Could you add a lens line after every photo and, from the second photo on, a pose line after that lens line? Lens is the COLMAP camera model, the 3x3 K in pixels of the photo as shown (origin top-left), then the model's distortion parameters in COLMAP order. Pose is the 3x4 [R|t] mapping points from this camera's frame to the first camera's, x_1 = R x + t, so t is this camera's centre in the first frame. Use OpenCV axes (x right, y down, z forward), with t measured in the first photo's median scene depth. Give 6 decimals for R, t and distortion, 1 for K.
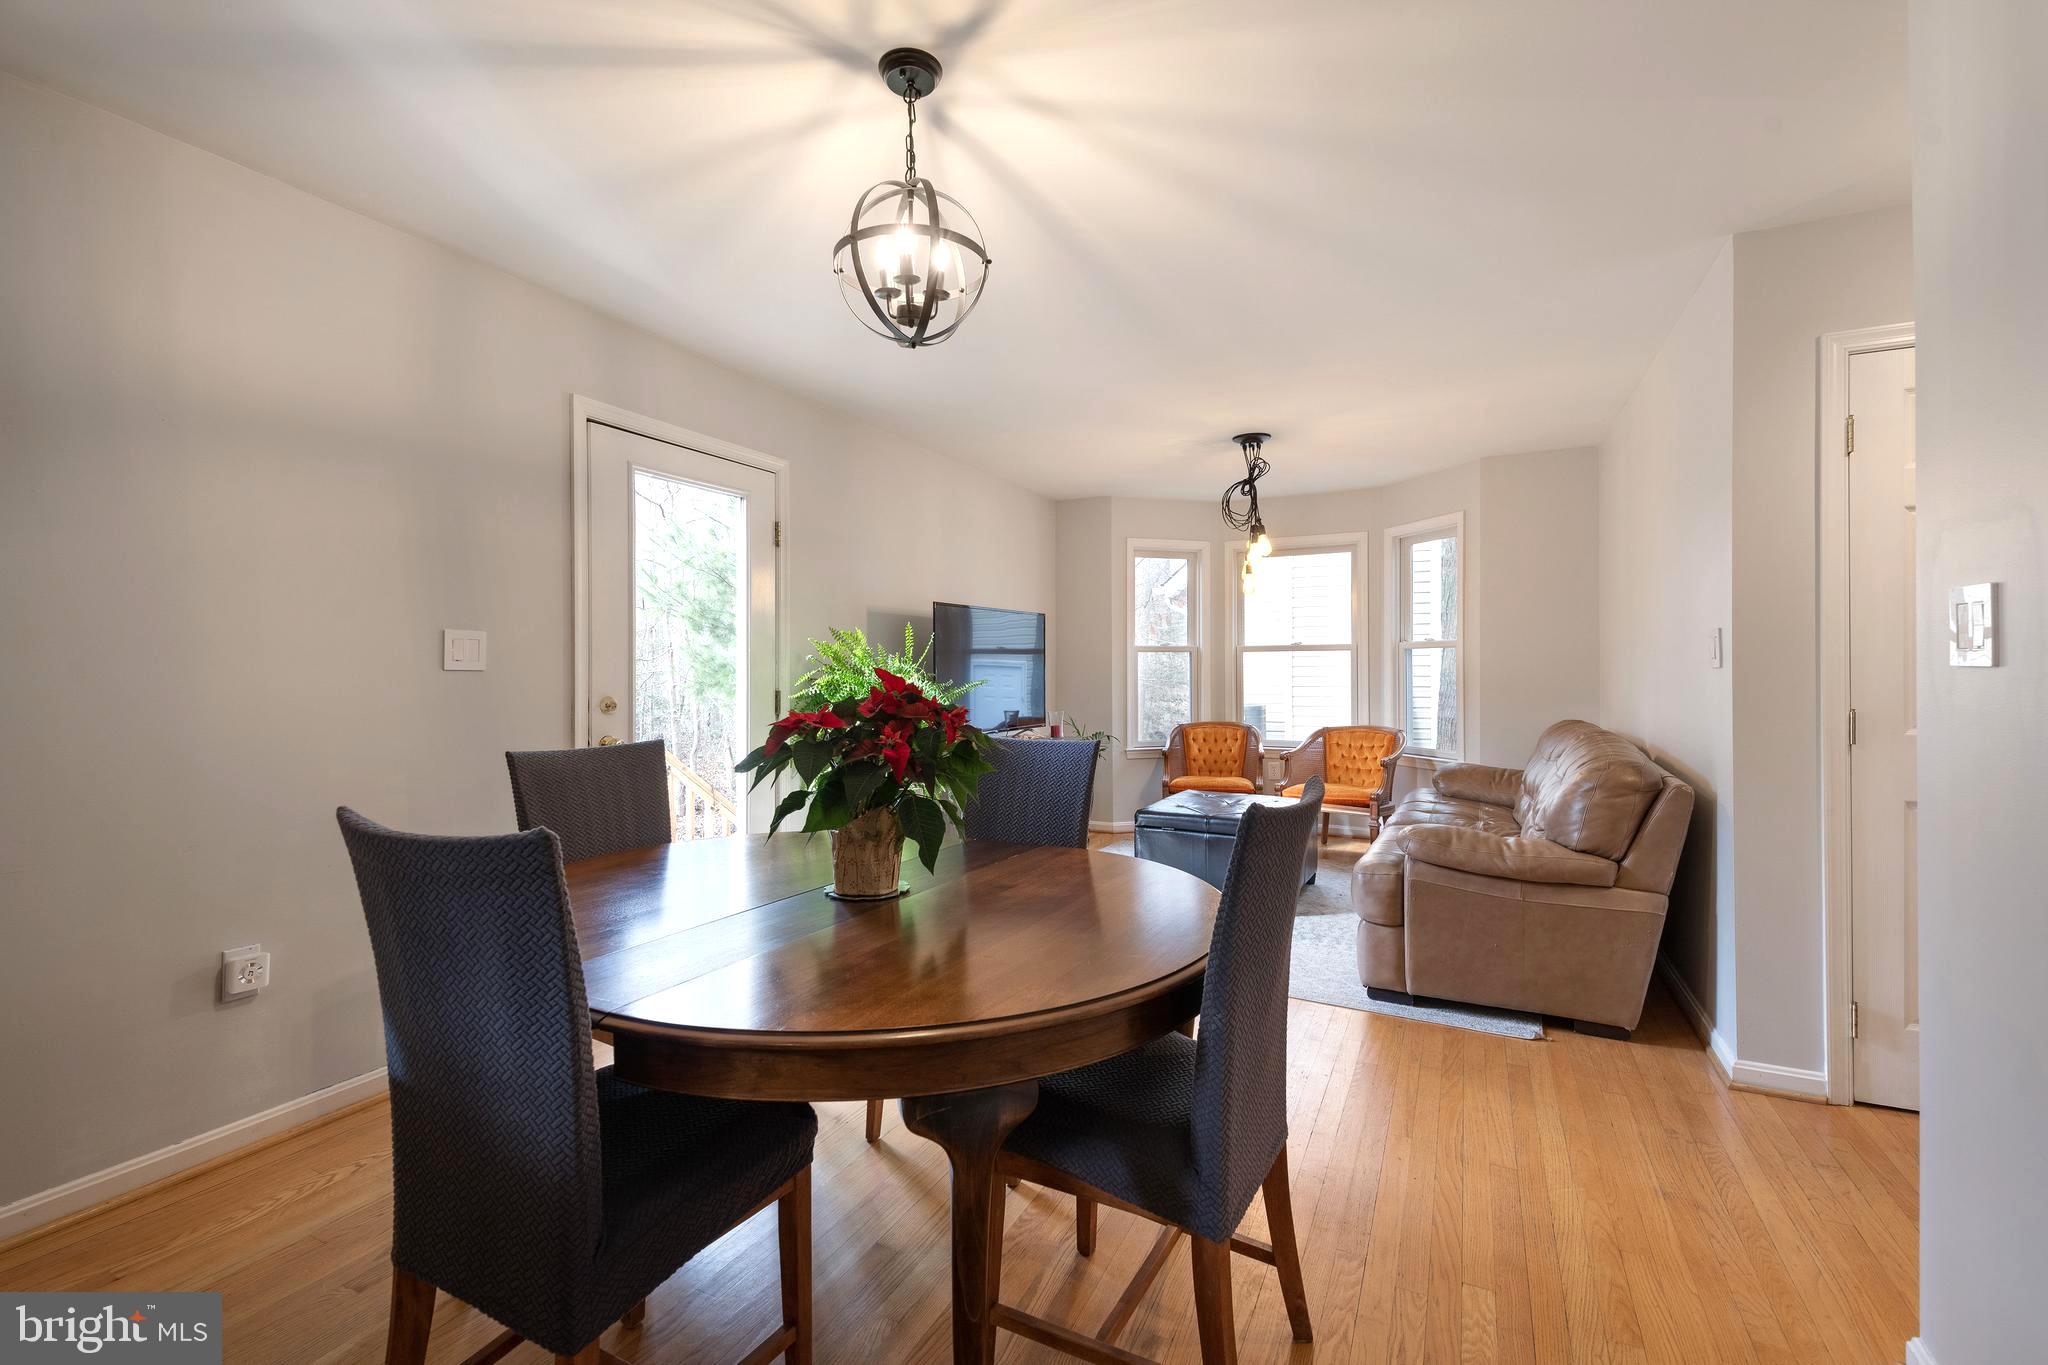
lens RADIAL K [[878.4, 0, 1030.6], [0, 878.4, 667.6], [0, 0, 1]] dist [0.053765, -0.025428]
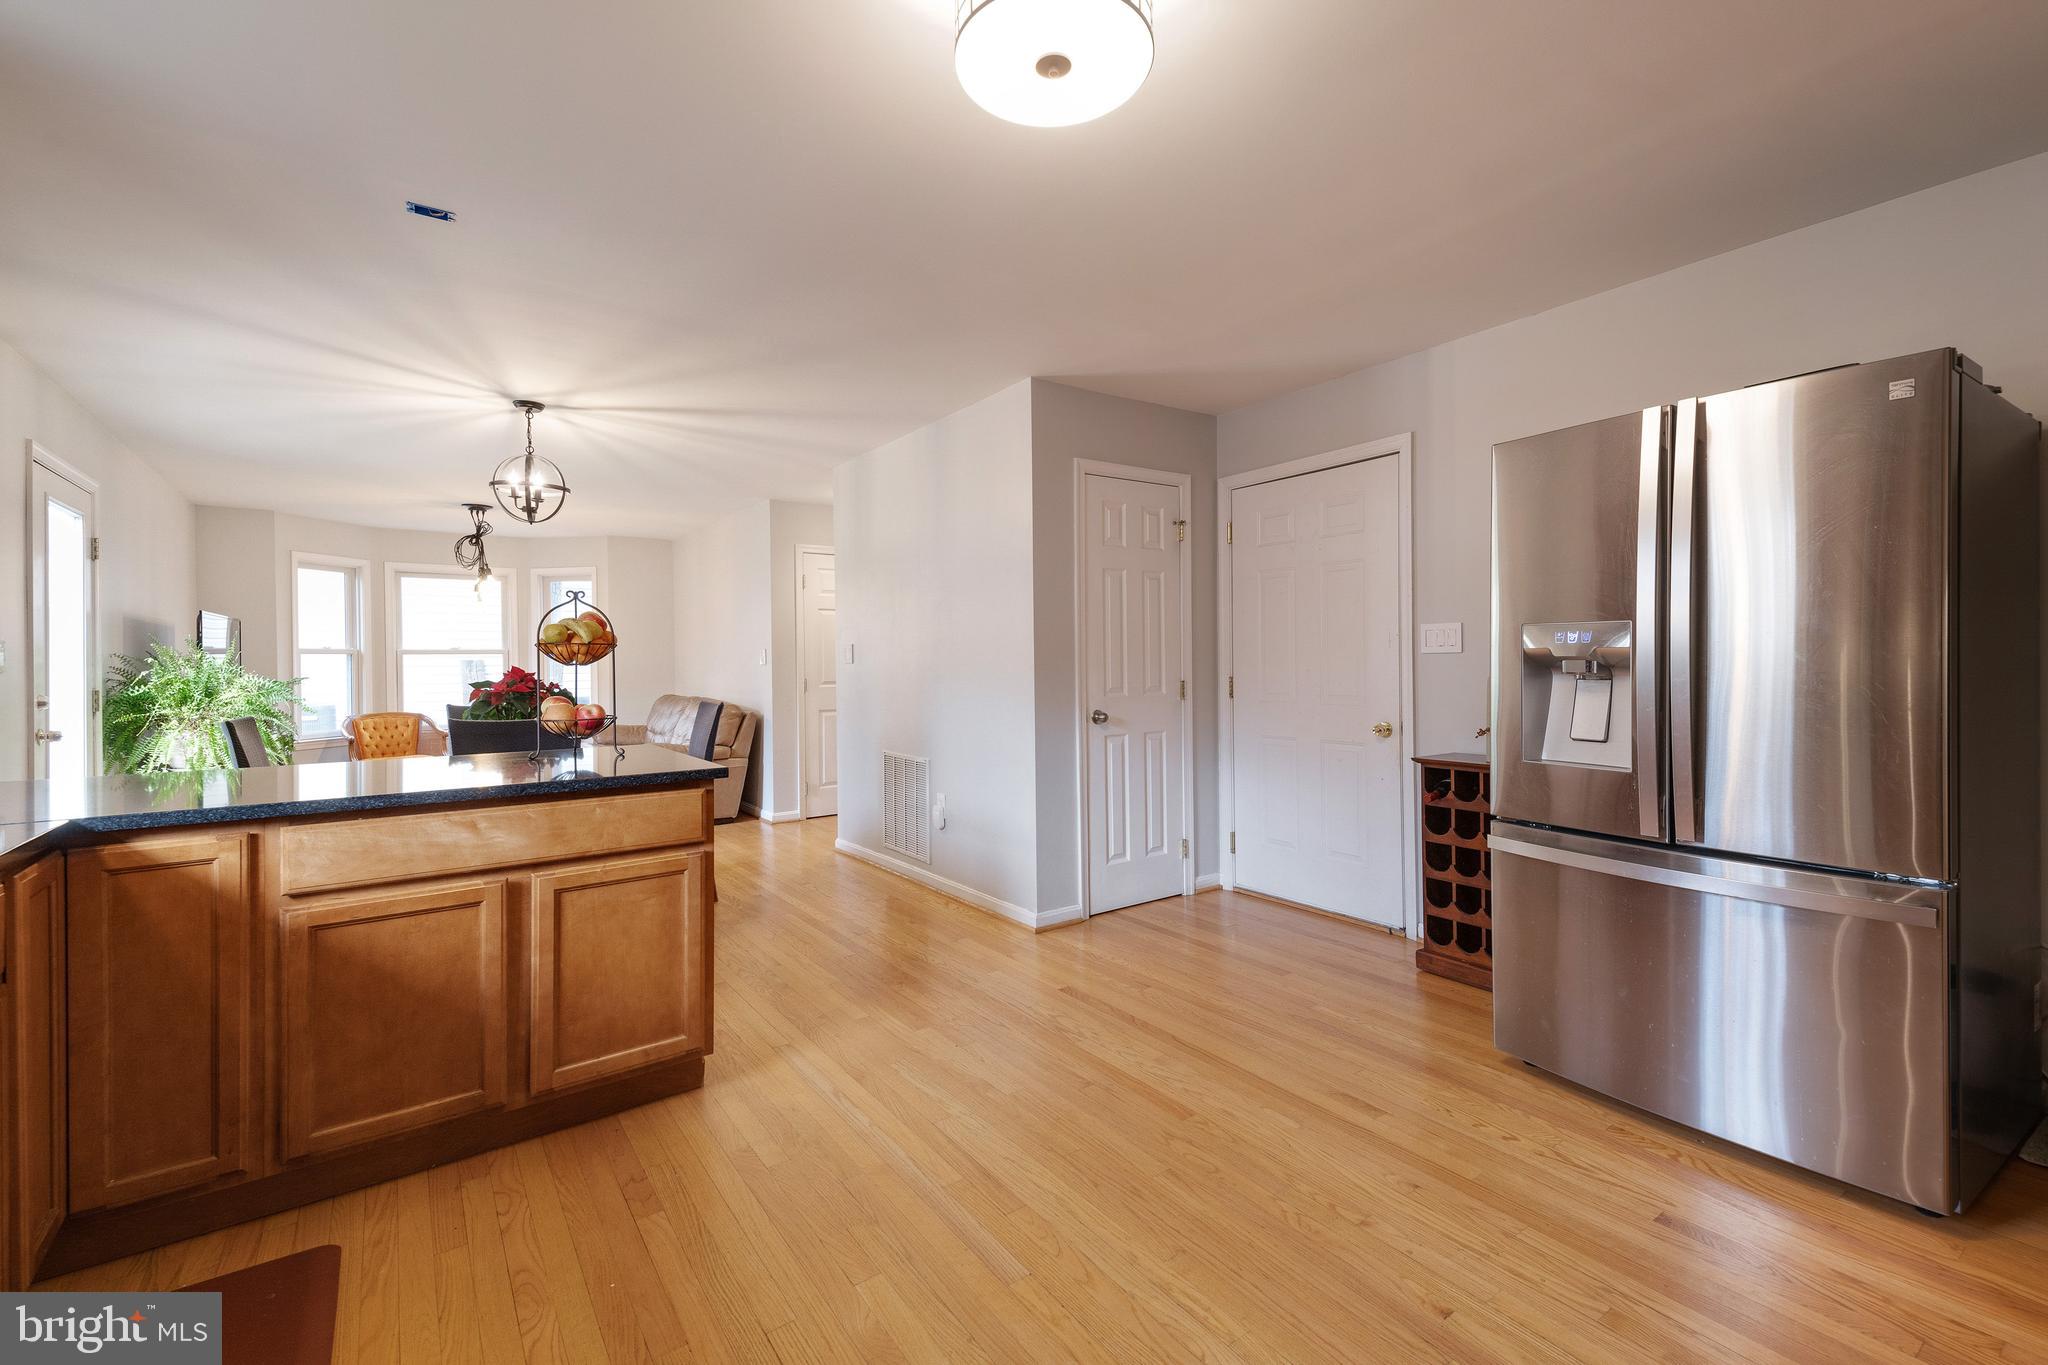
lens RADIAL K [[878.4, 0, 1030.6], [0, 878.4, 667.6], [0, 0, 1]] dist [0.053765, -0.025428]
pose [[0.470354, -0.009684, 0.882425, -0.609293], [0.008123, 0.999945, 0.006643, -0.000943], [-0.882441, 0.004044, 0.470406, -0.470196]]
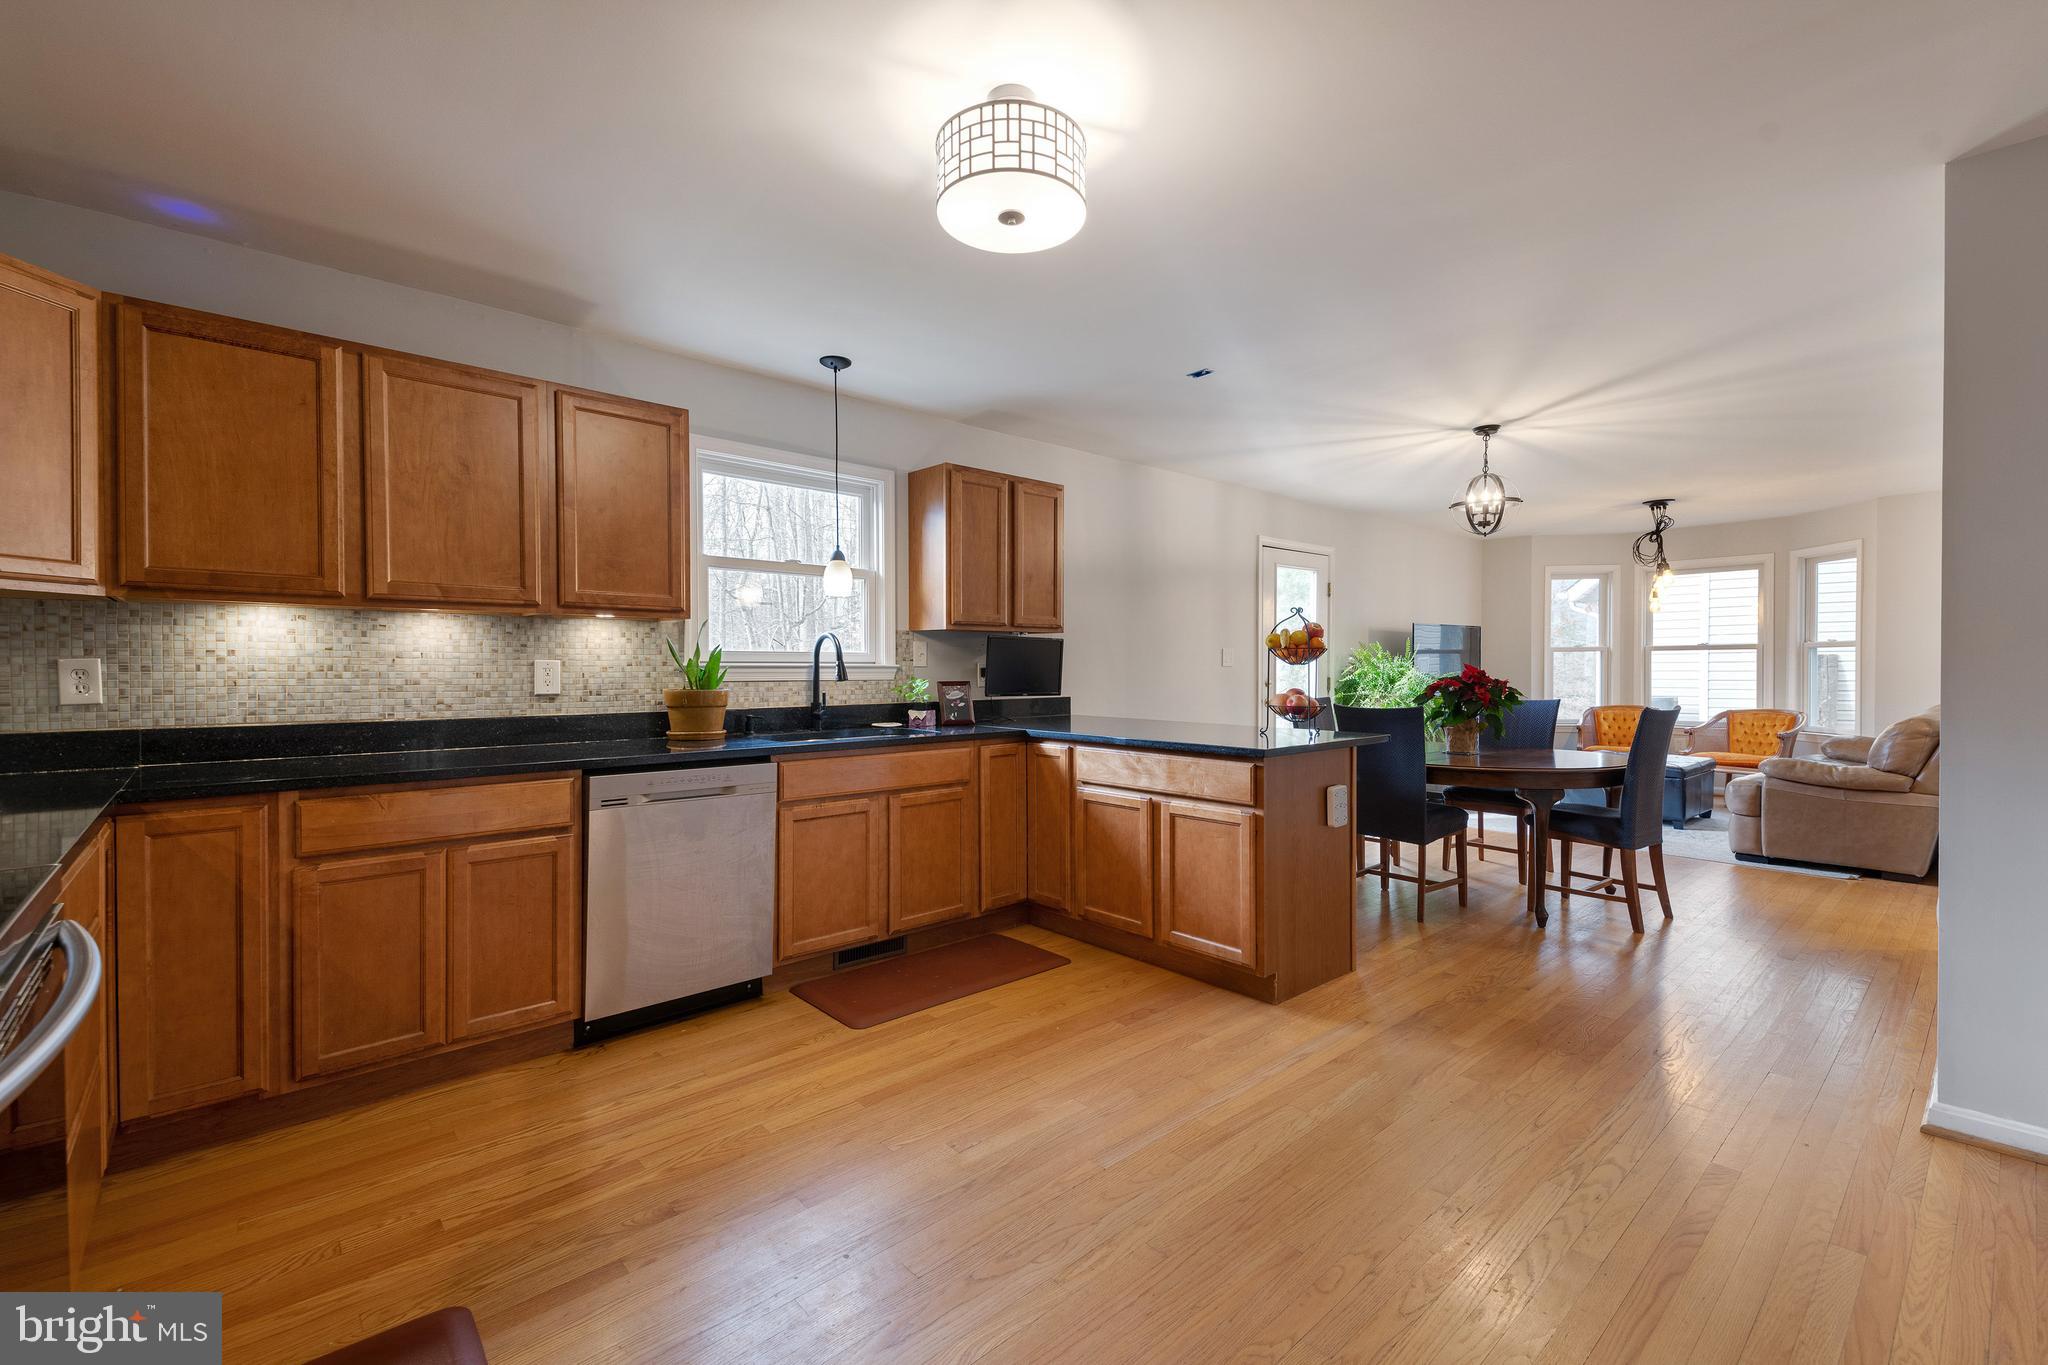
lens RADIAL K [[868.3, 0, 1020.0], [0, 868.3, 676.4], [0, 0, 1]] dist [0.054782, -0.024177]
pose [[0.925976, 0.003633, -0.377564, -0.160769], [0.001988, 0.999893, 0.014496, -0.001716], [0.377577, -0.014173, 0.925870, -0.715055]]
